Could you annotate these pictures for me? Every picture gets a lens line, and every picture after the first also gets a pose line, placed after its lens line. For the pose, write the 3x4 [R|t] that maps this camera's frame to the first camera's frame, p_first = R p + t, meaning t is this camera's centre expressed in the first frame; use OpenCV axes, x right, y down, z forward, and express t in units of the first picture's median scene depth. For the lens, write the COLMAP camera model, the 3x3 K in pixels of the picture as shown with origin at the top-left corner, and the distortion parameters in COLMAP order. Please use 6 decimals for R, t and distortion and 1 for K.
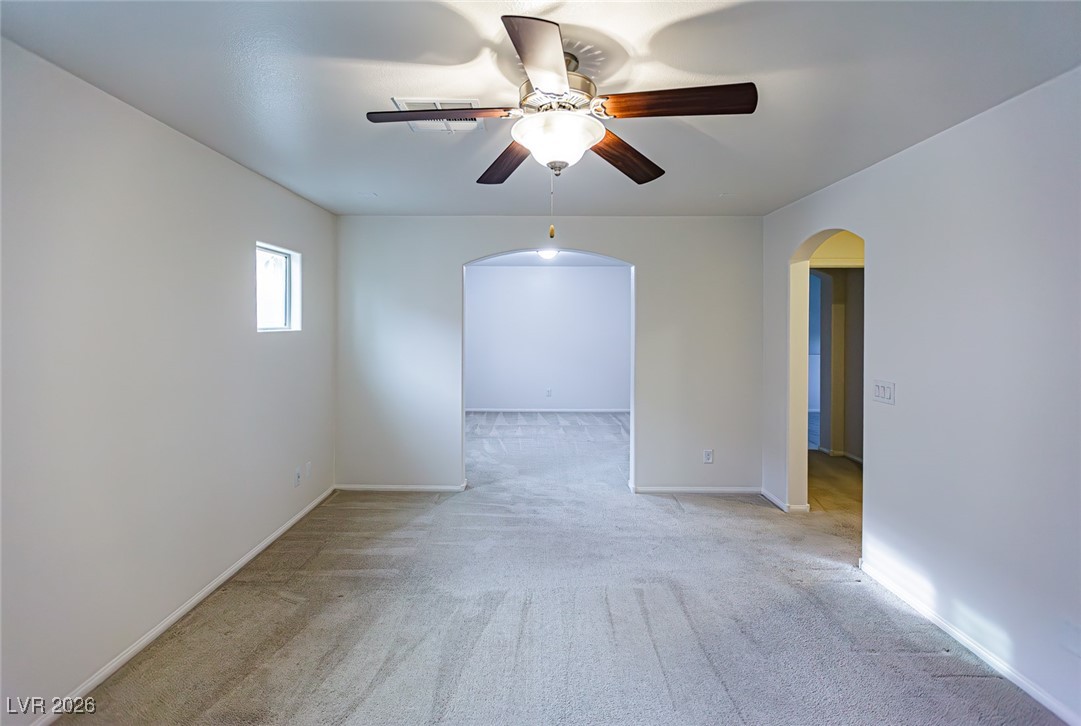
lens RADIAL K [[487.4, 0, 540.0], [0, 487.4, 329.7], [0, 0, 1]] dist [0.000529, -0.000421]
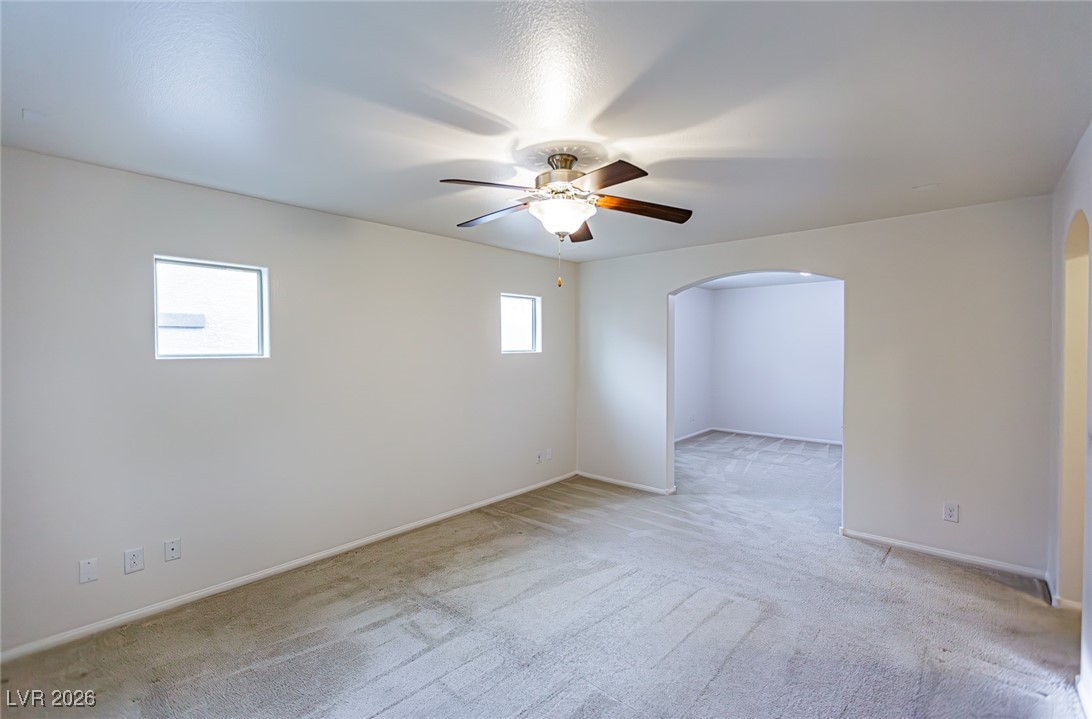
lens RADIAL K [[491.6, 0, 546.0], [0, 491.6, 359.5], [0, 0, 1]] dist [-0.001321, -0.000715]
pose [[0.747084, 0.012971, -0.664603, 0.528712], [-0.001684, 0.999843, 0.017622, -0.003033], [0.664727, -0.012046, 0.746989, -0.044357]]
